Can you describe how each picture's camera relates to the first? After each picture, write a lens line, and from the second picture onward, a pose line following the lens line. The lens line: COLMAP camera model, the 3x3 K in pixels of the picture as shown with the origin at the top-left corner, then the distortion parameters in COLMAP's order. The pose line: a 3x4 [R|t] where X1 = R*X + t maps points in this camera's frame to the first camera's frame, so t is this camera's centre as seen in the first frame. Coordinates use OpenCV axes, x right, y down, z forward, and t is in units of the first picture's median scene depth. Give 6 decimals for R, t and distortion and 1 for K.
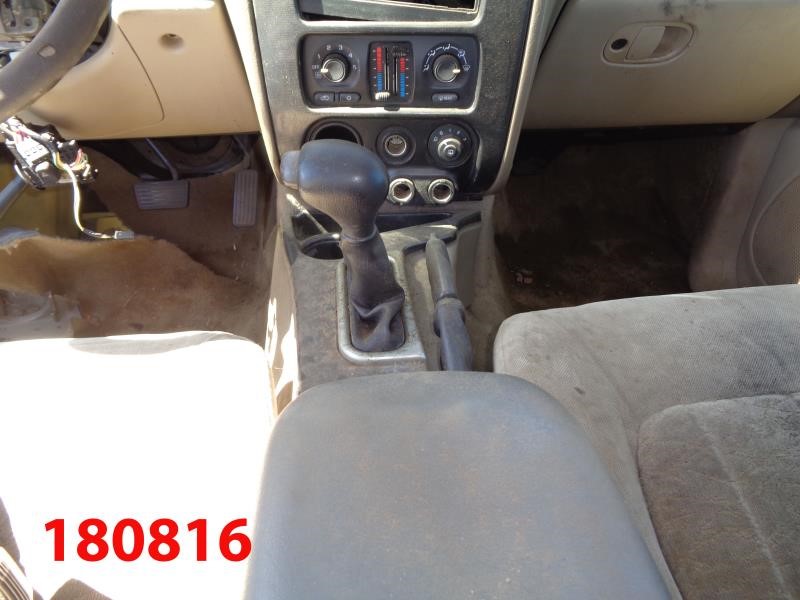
lens RADIAL K [[599.8, 0, 405.4], [0, 599.8, 297.0], [0, 0, 1]] dist [-0.002205, 0.001591]
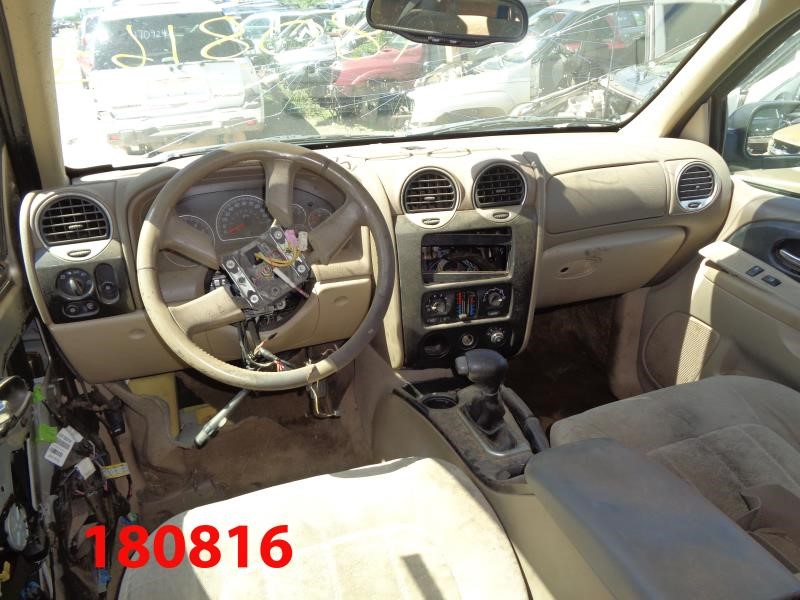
lens RADIAL K [[599.8, 0, 405.4], [0, 599.8, 297.0], [0, 0, 1]] dist [-0.002205, 0.001591]
pose [[0.971350, -0.117563, 0.206540, -0.587375], [0.162882, 0.962181, -0.218351, -0.013067], [-0.173058, 0.245737, 0.953763, -0.763748]]
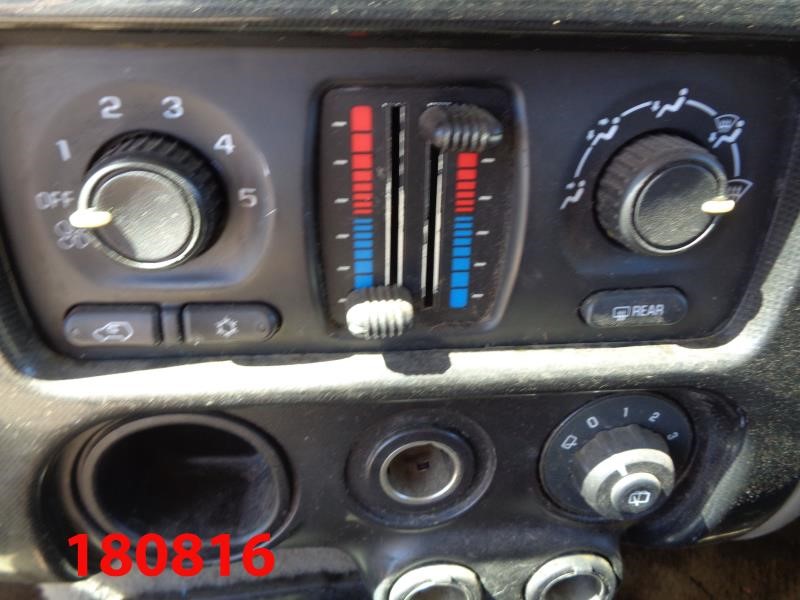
lens RADIAL K [[599.8, 0, 405.4], [0, 599.8, 297.0], [0, 0, 1]] dist [-0.002205, 0.001591]
pose [[0.988567, -0.045690, 0.143693, -0.060139], [0.068993, 0.984437, -0.161626, -0.302897], [-0.134072, 0.169692, 0.976335, 0.772643]]
